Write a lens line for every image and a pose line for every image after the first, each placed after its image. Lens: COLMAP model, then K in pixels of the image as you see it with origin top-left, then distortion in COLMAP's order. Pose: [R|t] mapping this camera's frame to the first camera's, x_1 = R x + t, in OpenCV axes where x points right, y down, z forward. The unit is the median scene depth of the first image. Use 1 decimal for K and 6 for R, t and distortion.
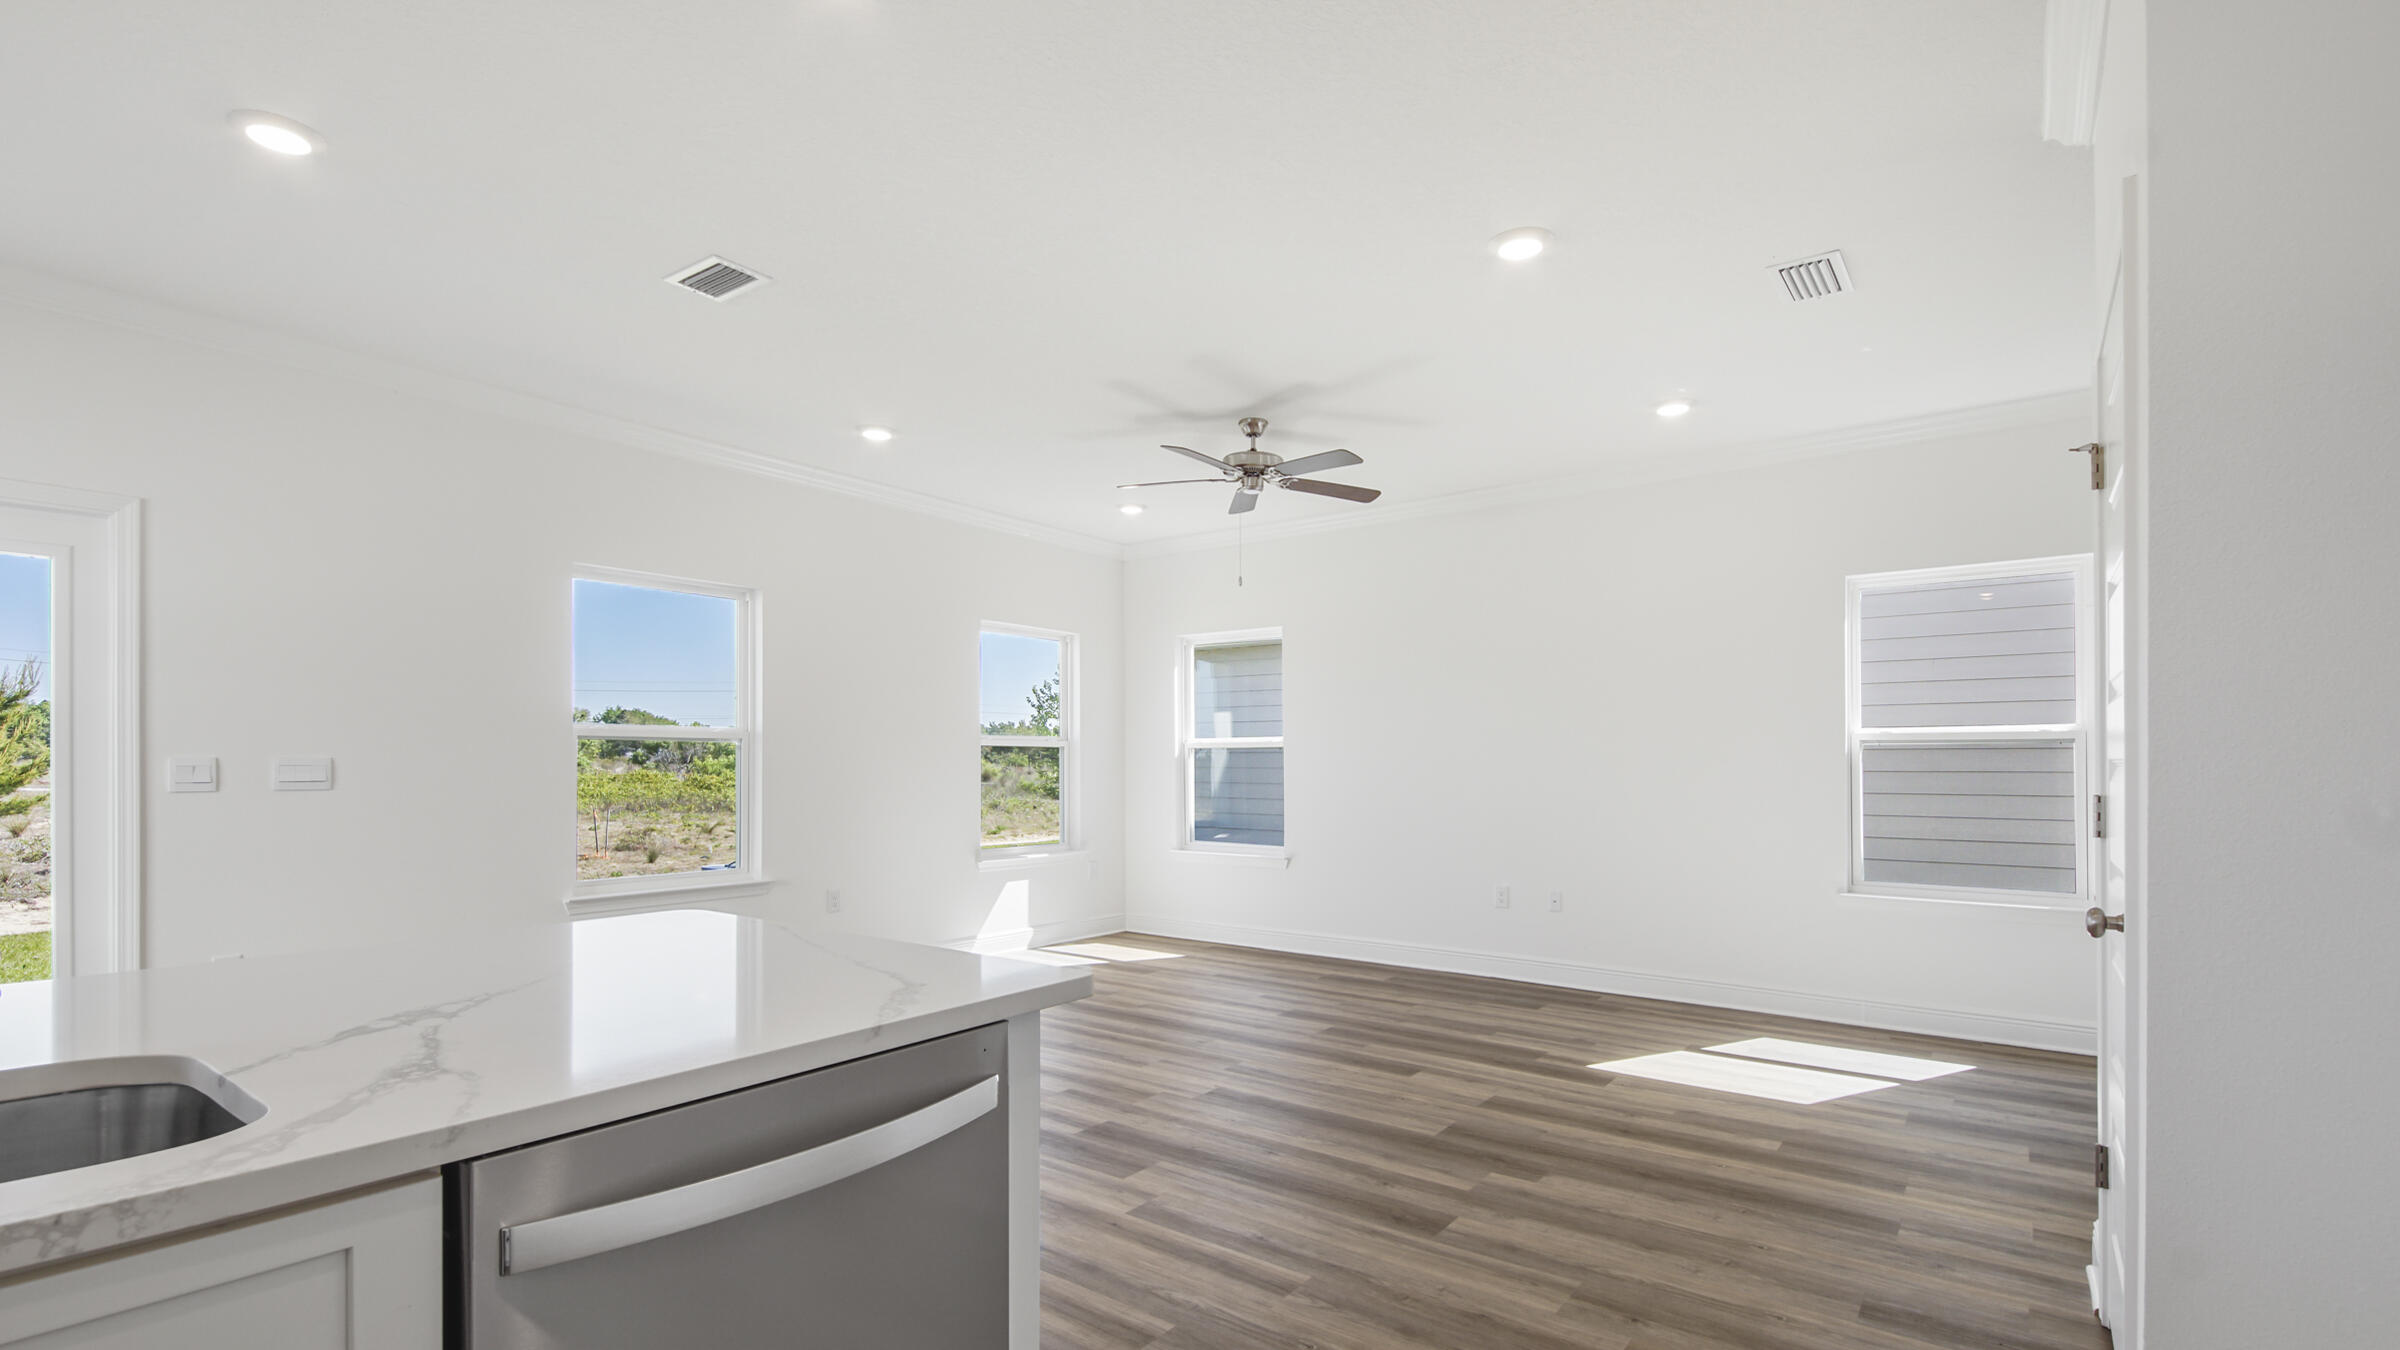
lens RADIAL K [[1096.2, 0, 1164.8], [0, 1096.2, 733.9], [0, 0, 1]] dist [0.008333, -0.001053]
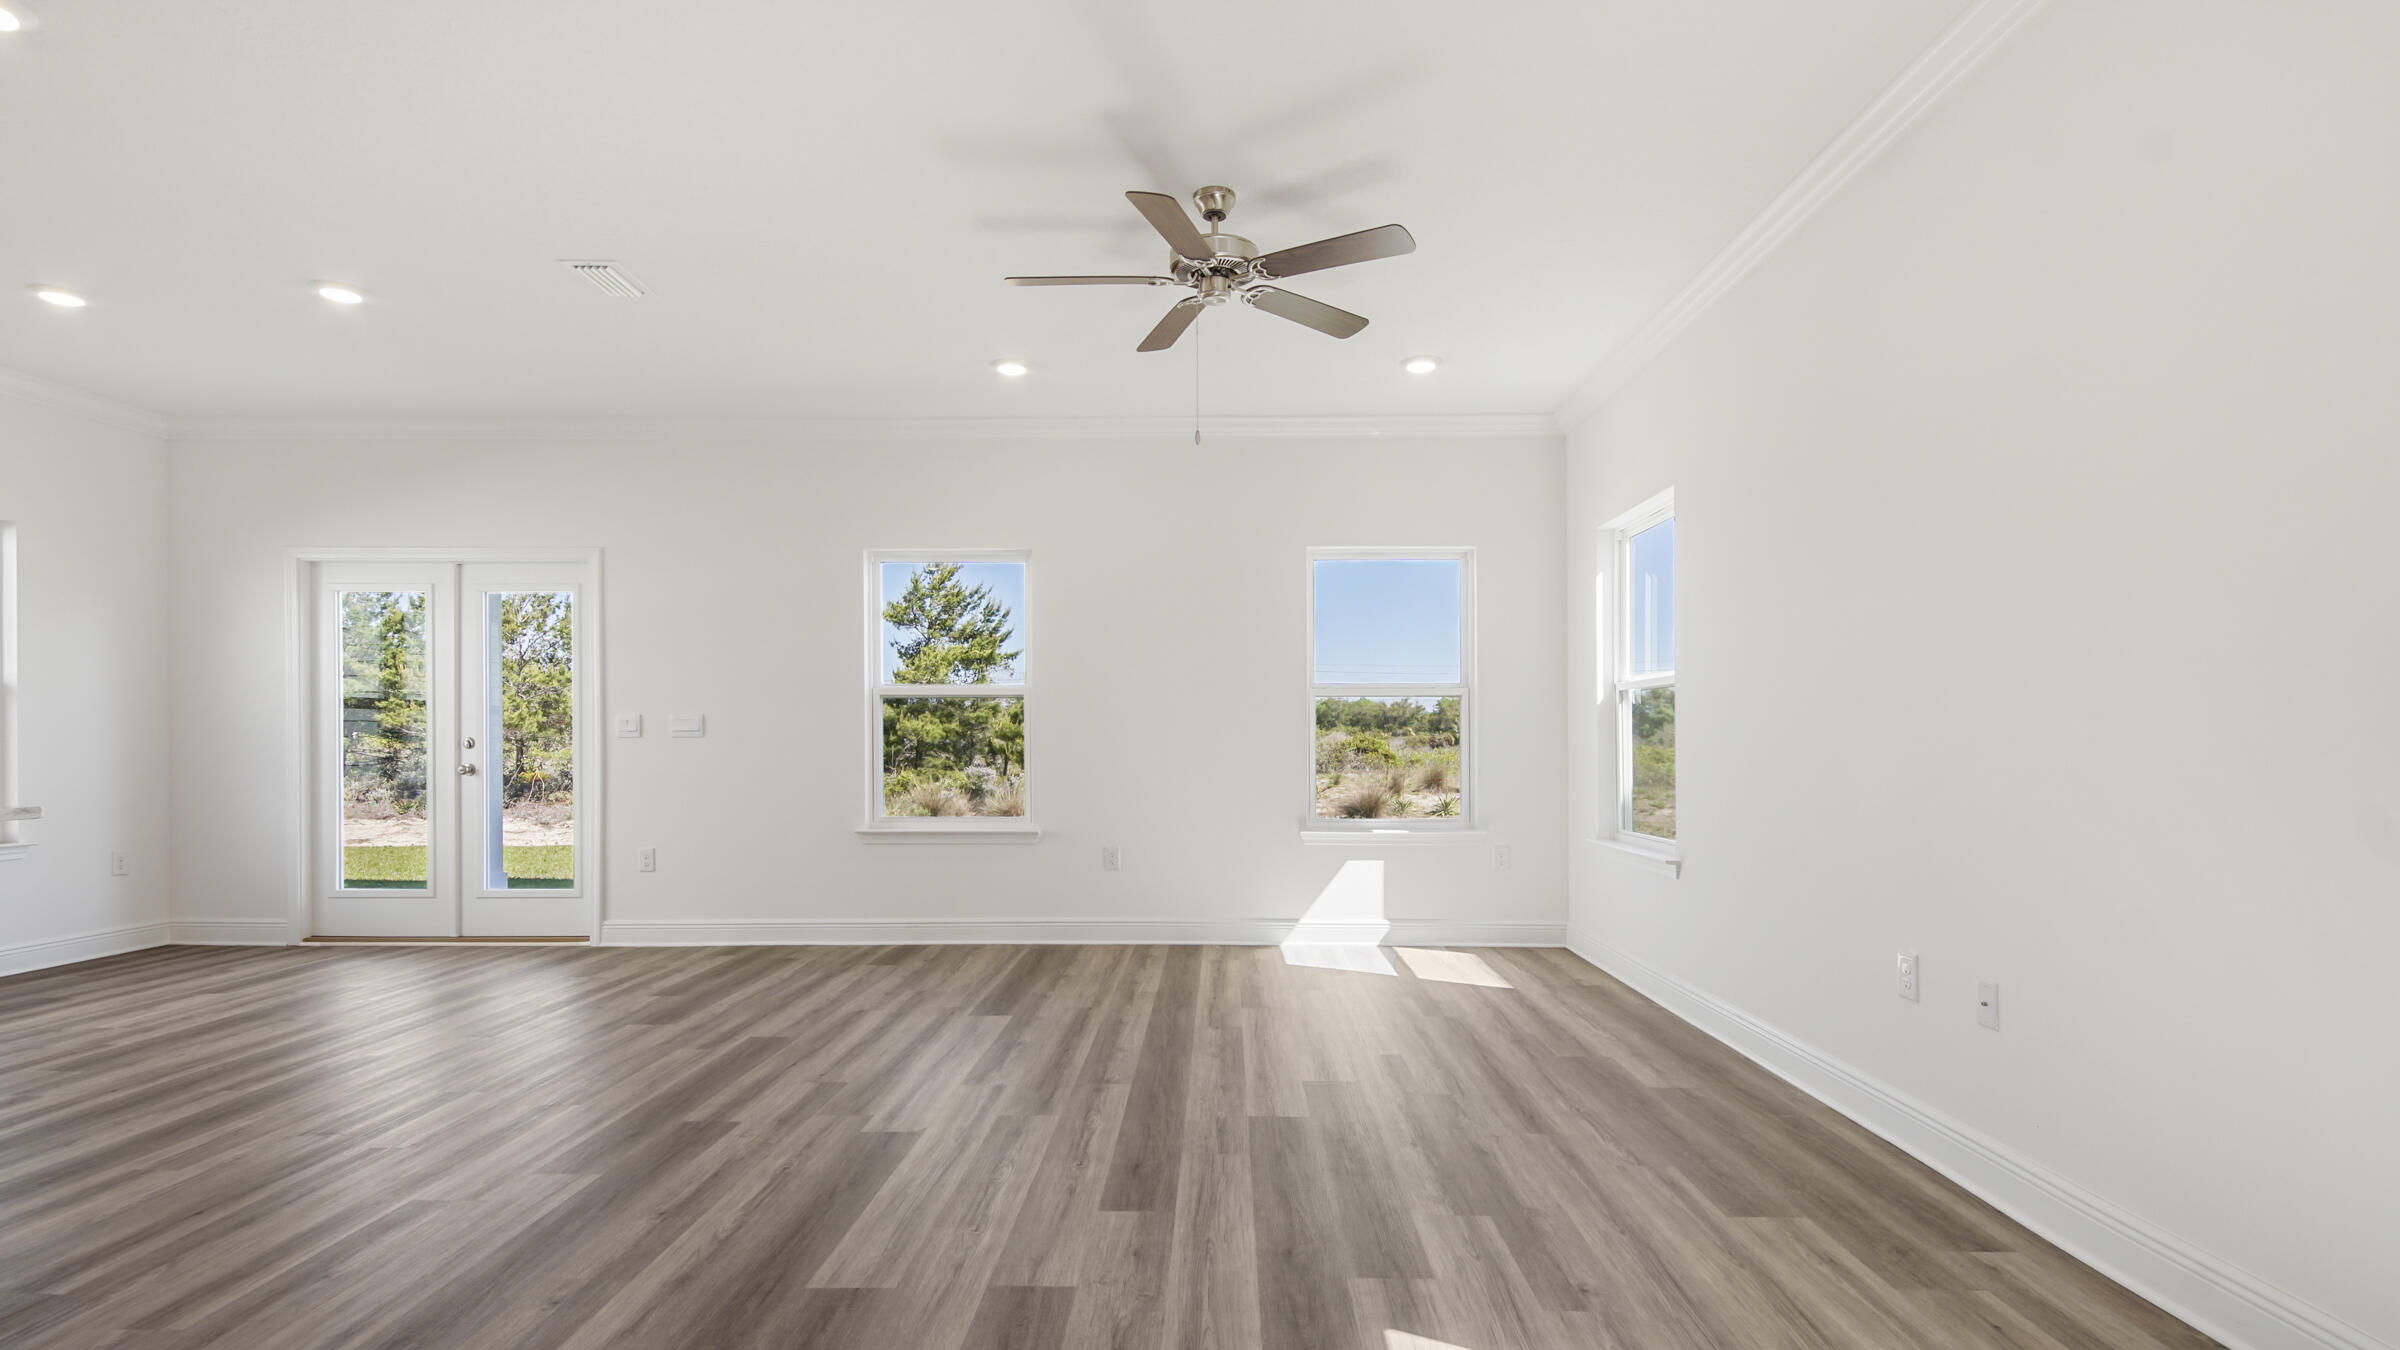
lens RADIAL K [[1096.2, 0, 1191.4], [0, 1096.2, 716.0], [0, 0, 1]] dist [0.008333, -0.001053]
pose [[0.589858, -0.017213, -0.807323, 0.841084], [0.022593, 0.999733, -0.004807, 0.052043], [0.807191, -0.015404, 0.590090, 0.783334]]
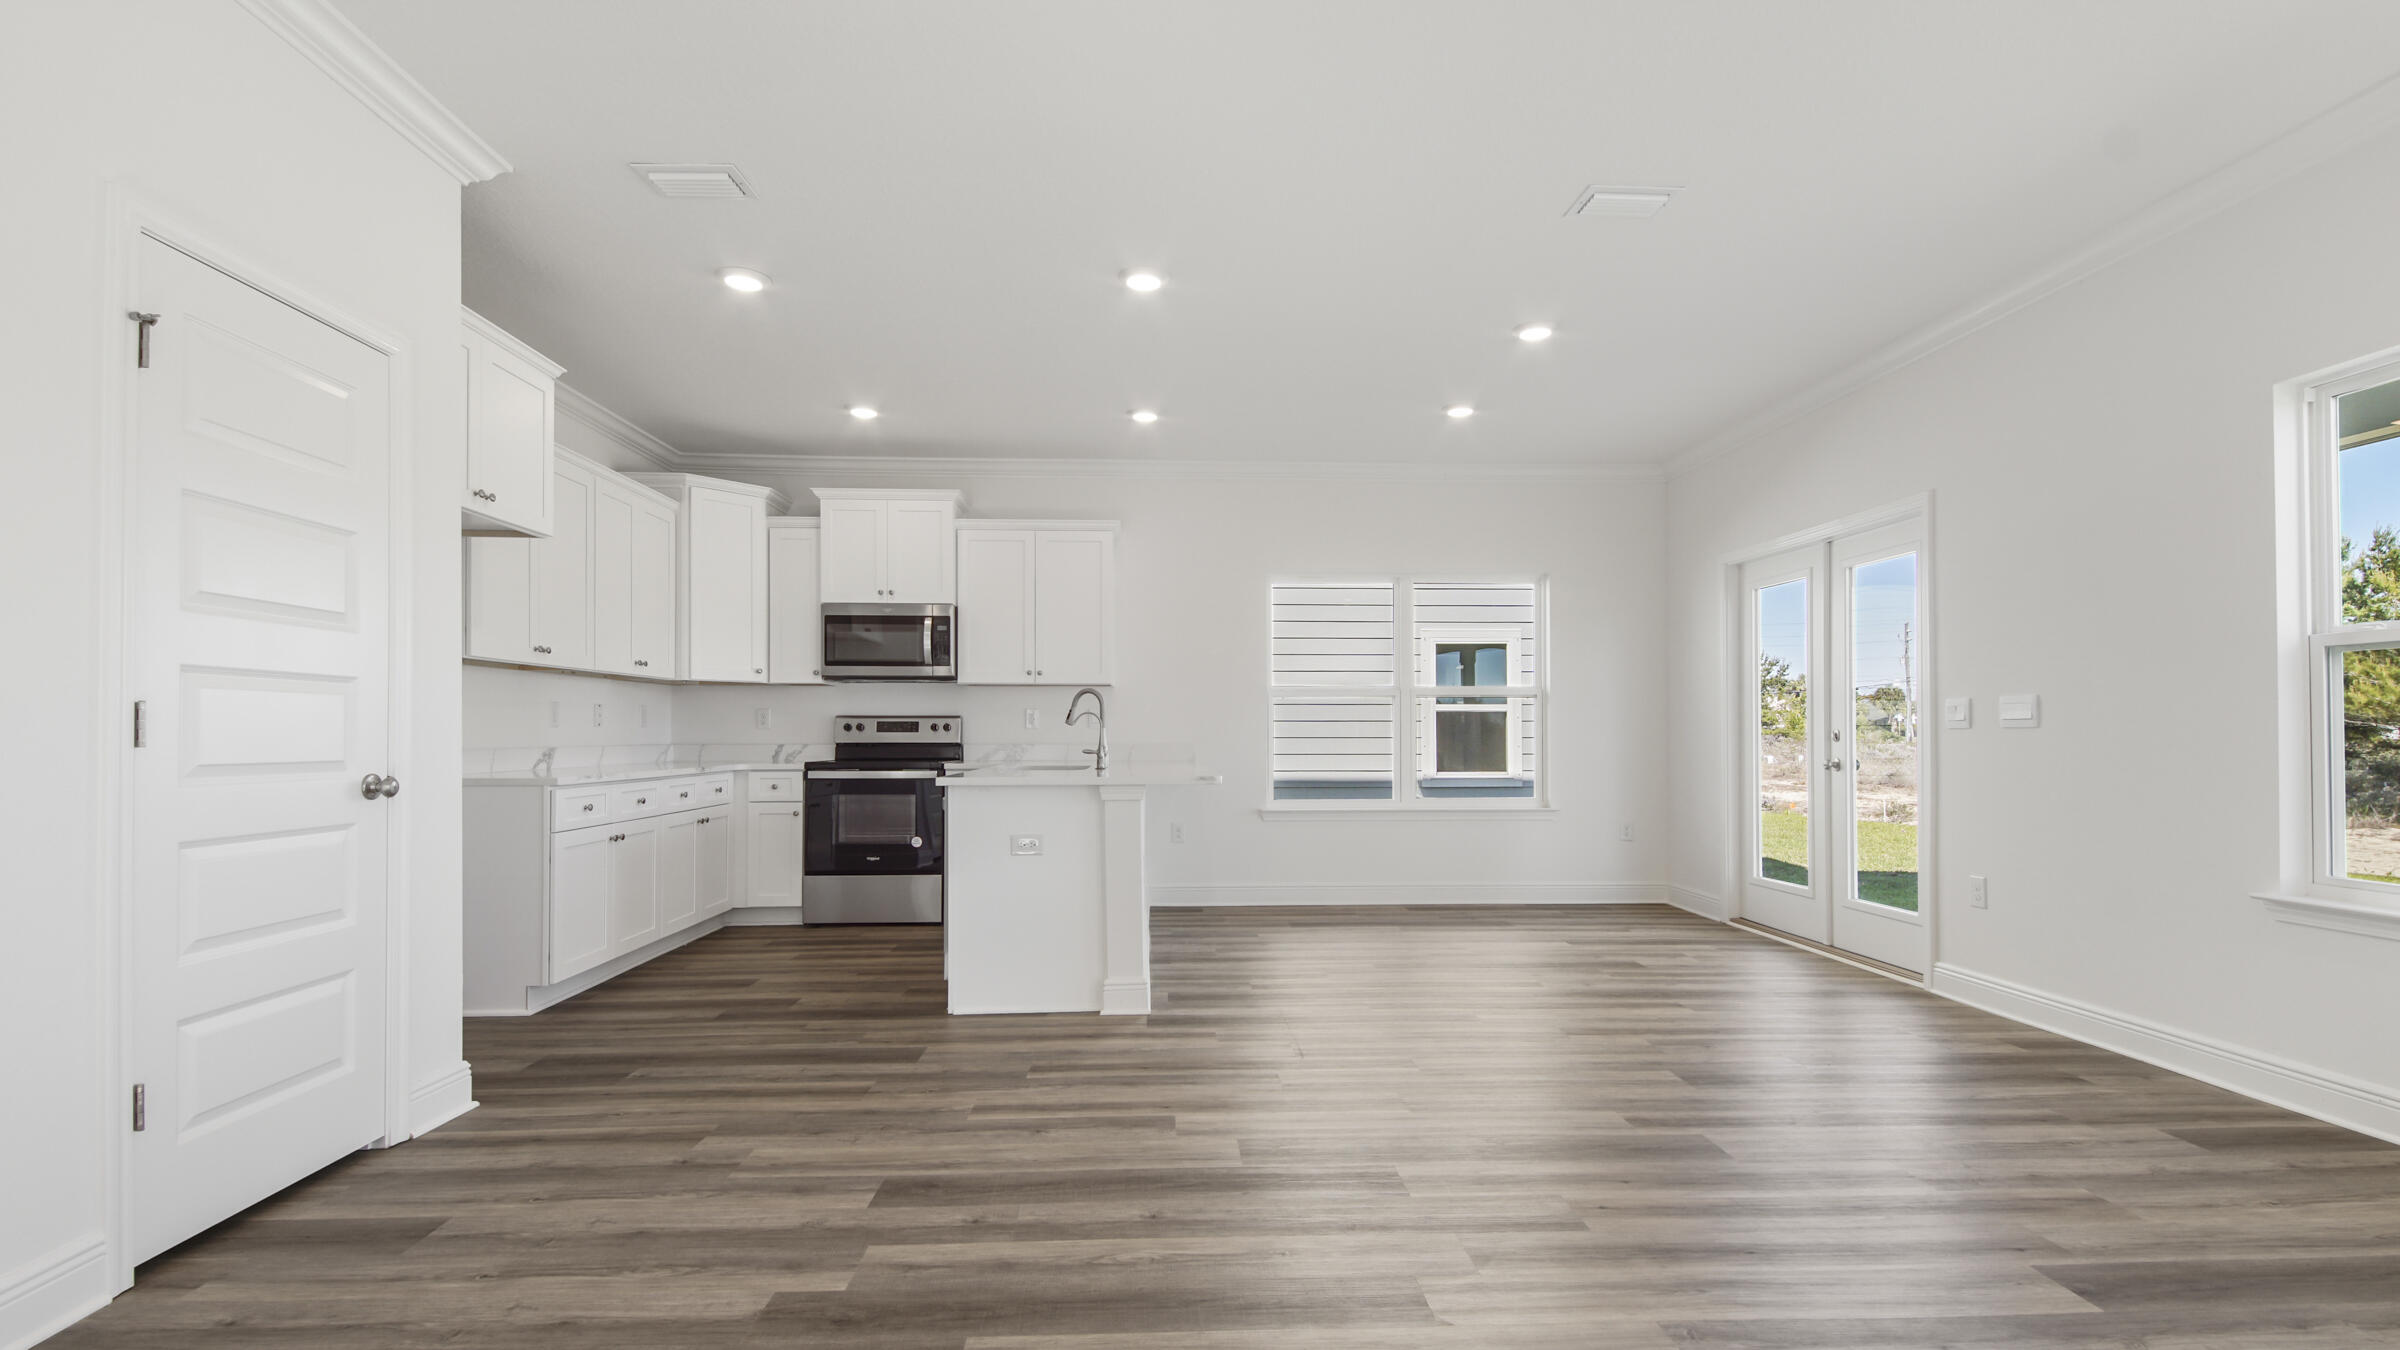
lens RADIAL K [[1096.2, 0, 1223.5], [0, 1096.2, 736.4], [0, 0, 1]] dist [0.008333, -0.001053]
pose [[-0.750208, -0.000250, -0.661202, 0.492474], [0.014034, 0.999769, -0.016302, 0.073675], [0.661053, -0.021509, -0.750030, 1.445450]]
